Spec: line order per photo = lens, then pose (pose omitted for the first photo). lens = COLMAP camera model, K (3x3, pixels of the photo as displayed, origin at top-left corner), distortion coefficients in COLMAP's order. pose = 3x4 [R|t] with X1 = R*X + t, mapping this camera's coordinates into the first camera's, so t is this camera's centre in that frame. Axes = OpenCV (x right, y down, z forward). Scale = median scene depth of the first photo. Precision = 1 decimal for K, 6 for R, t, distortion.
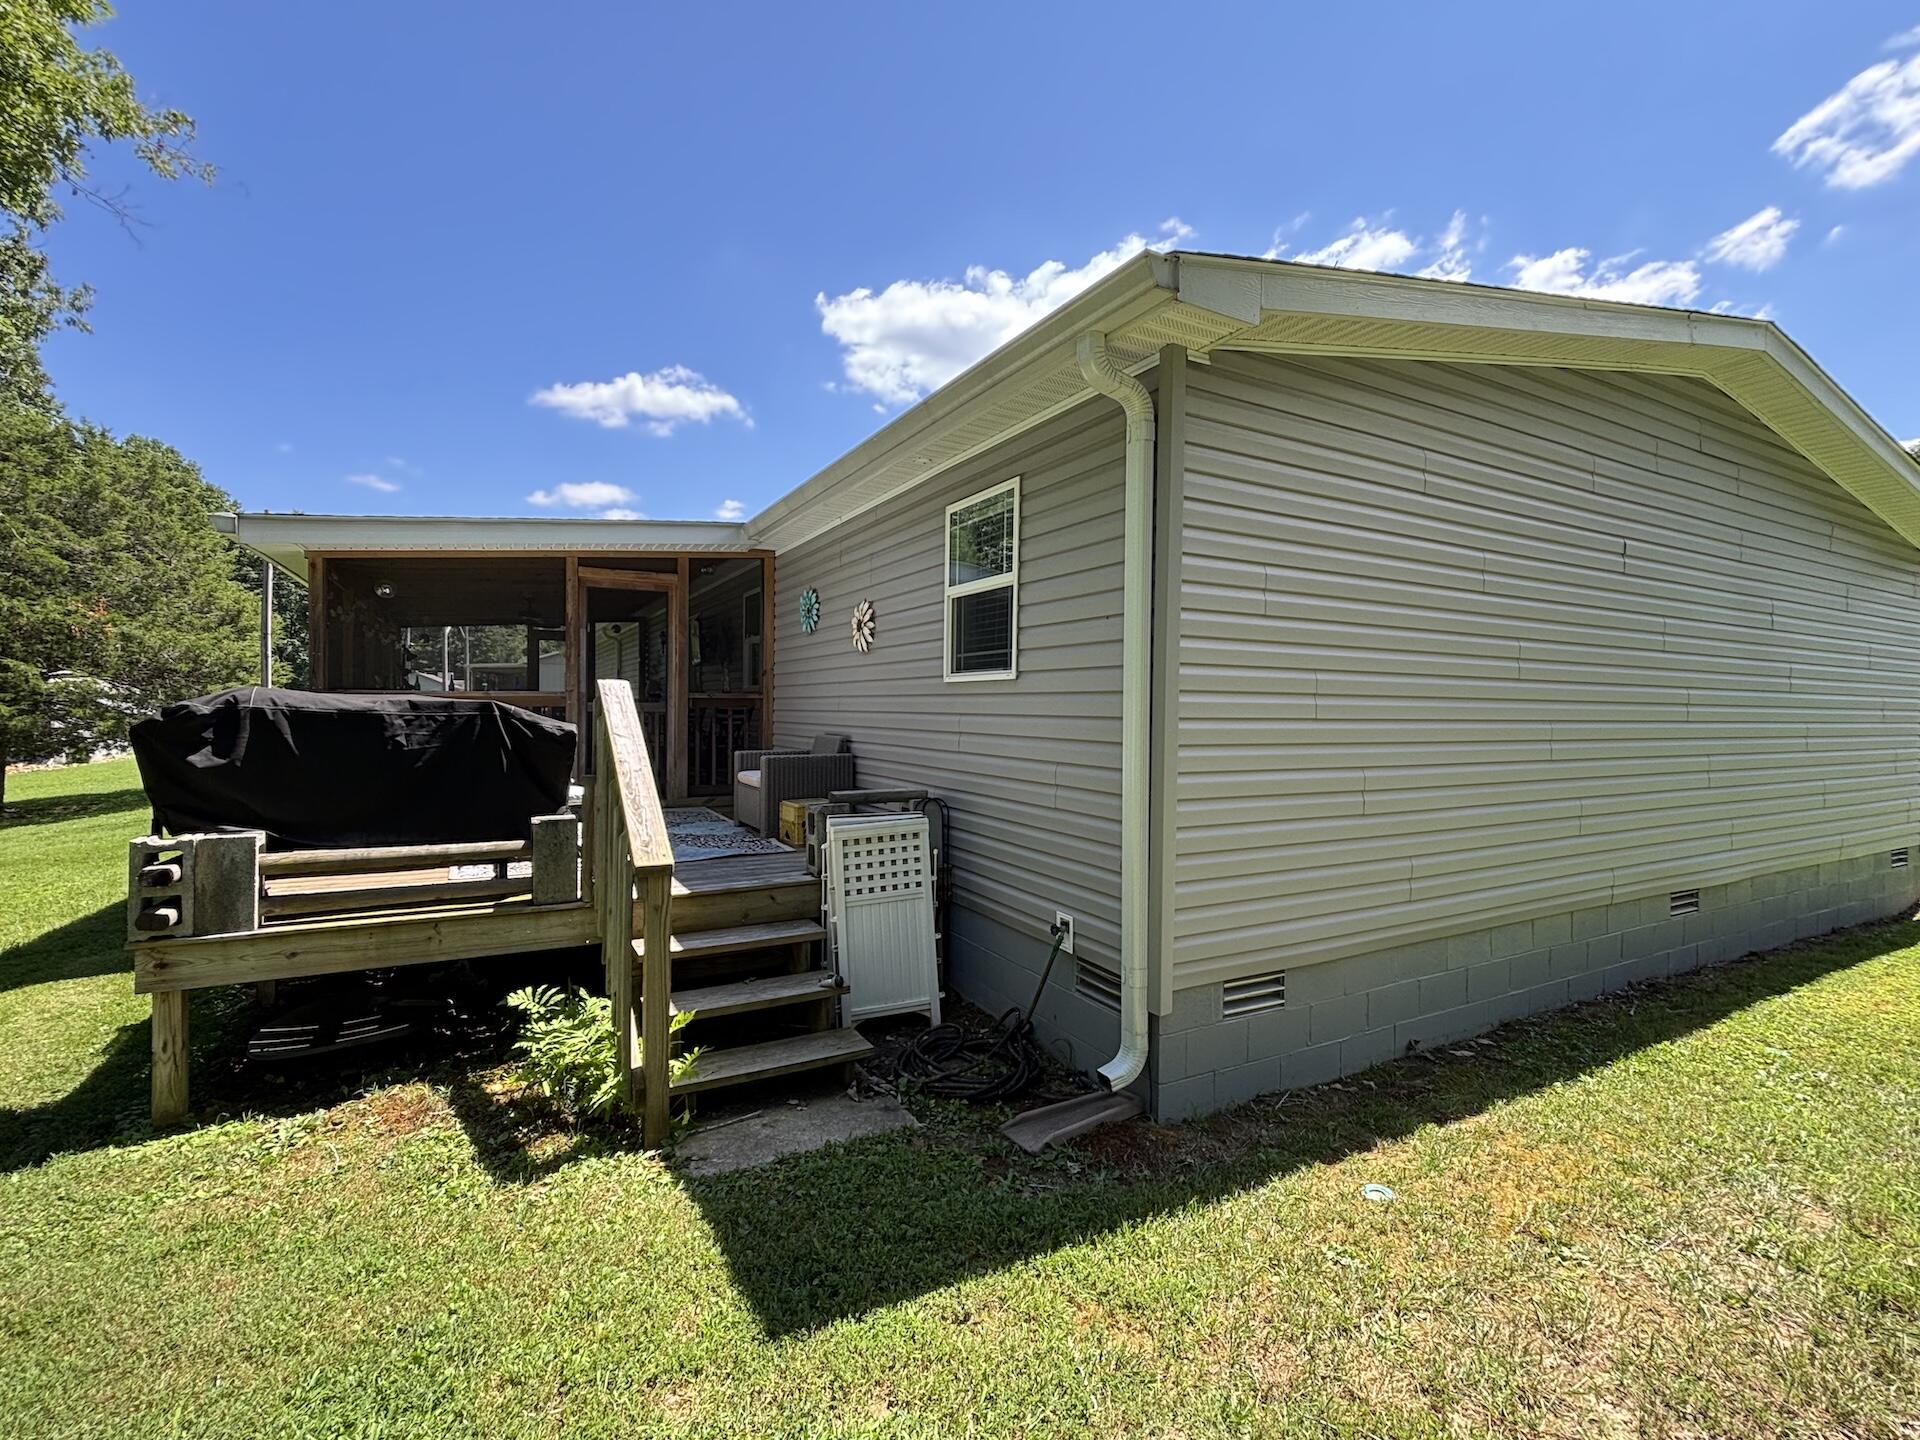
lens RADIAL K [[868.1, 0, 960.0], [0, 868.1, 720.0], [0, 0, 1]] dist [-0.025537, 0.011552]
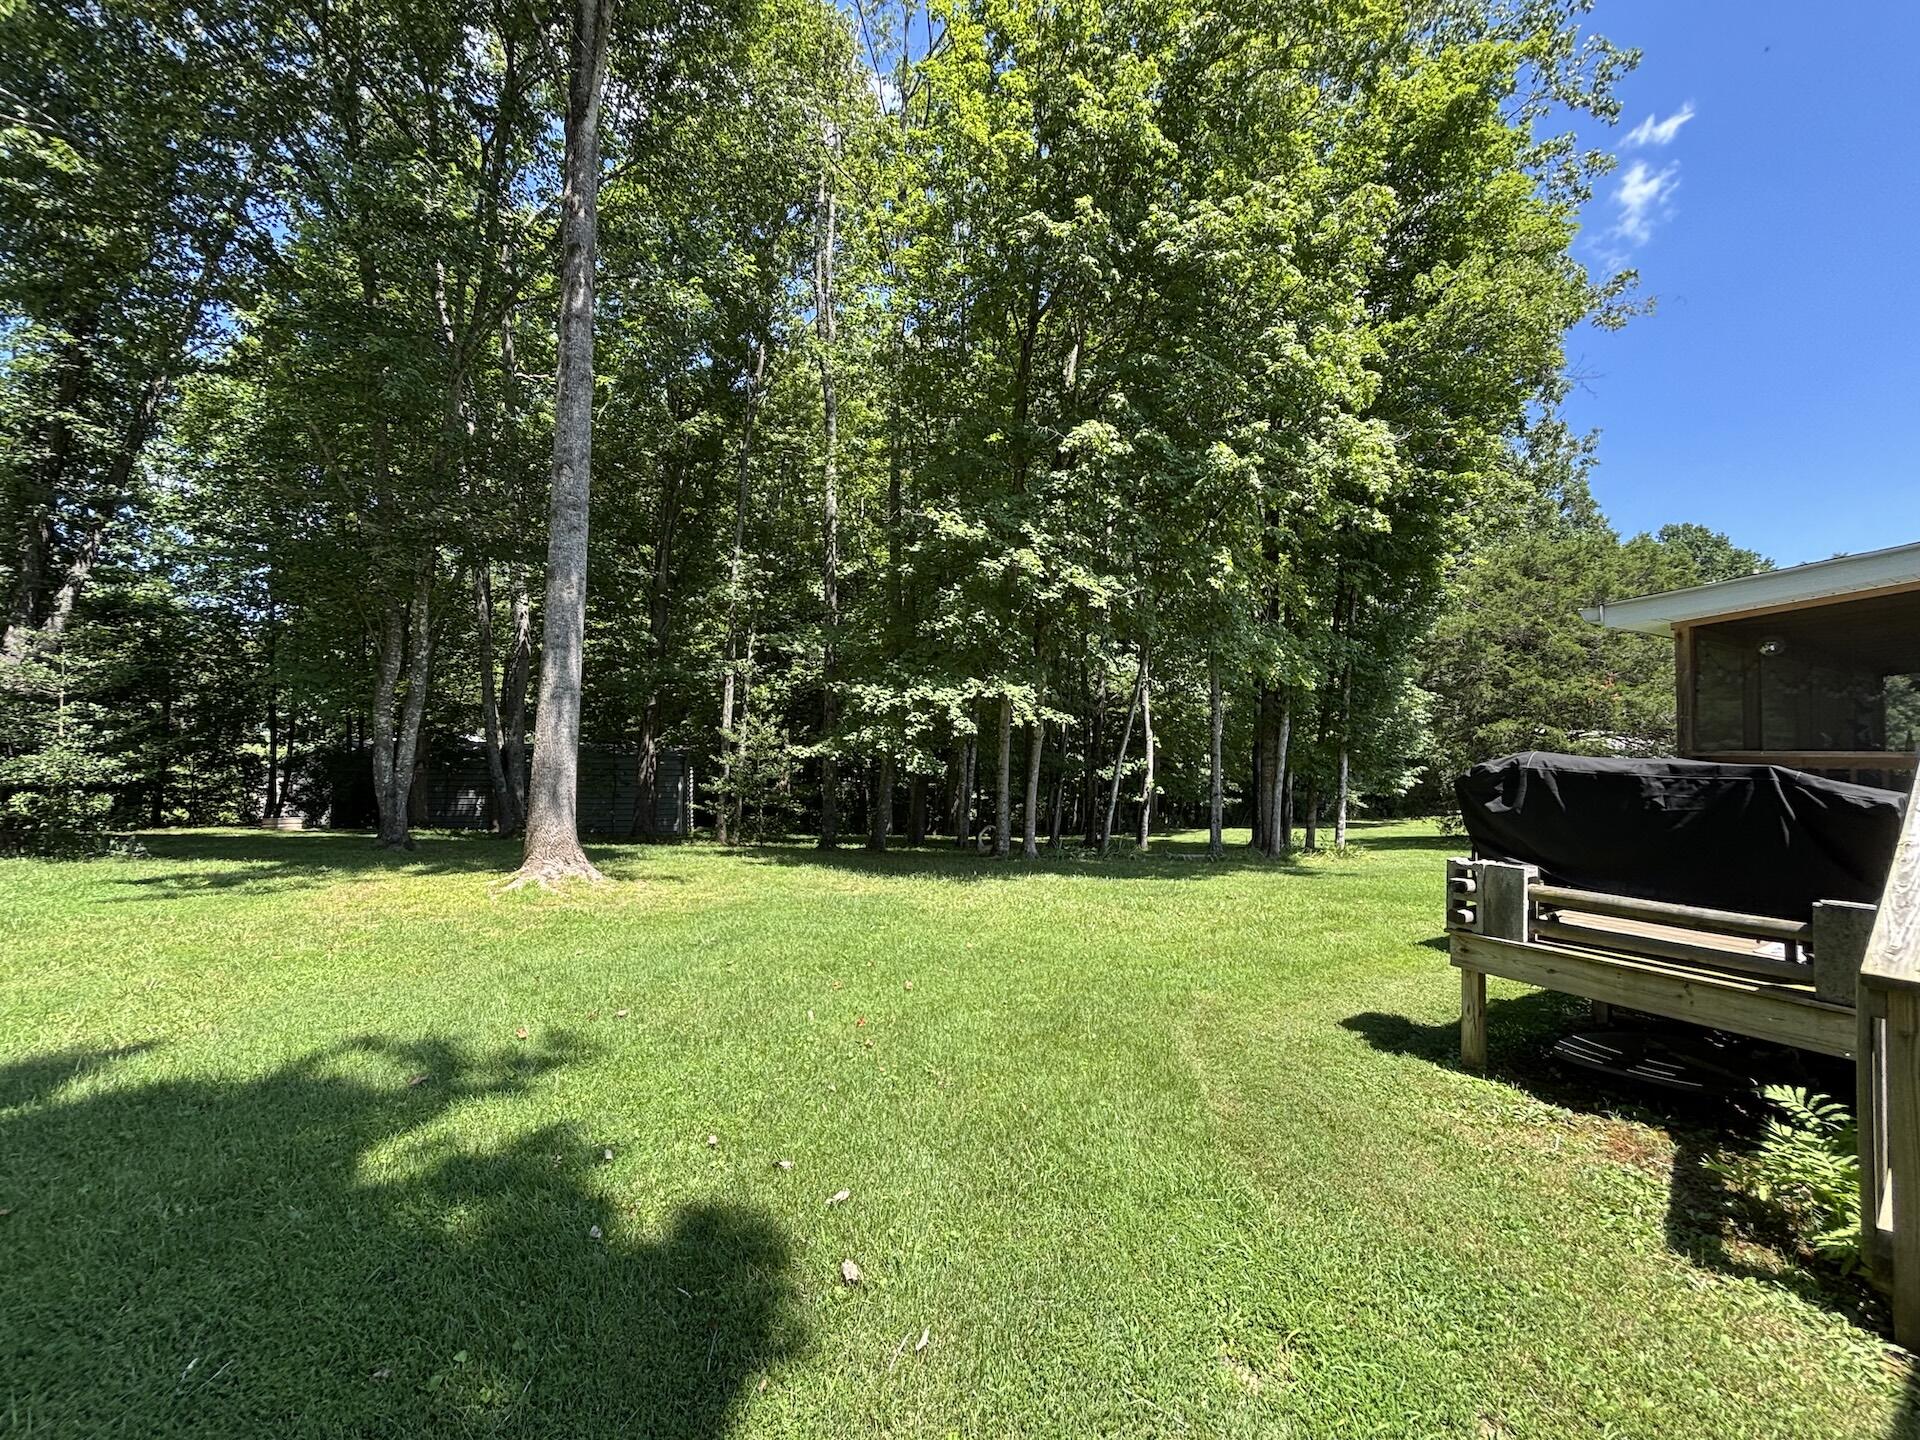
lens RADIAL K [[777.4, 0, 960.0], [0, 777.4, 720.0], [0, 0, 1]] dist [0.004303, 0.000341]
pose [[0.047688, -0.042696, -0.997949, 0.294150], [-0.025112, 0.998719, -0.043929, -0.013741], [0.998547, 0.027156, 0.046555, 0.086728]]
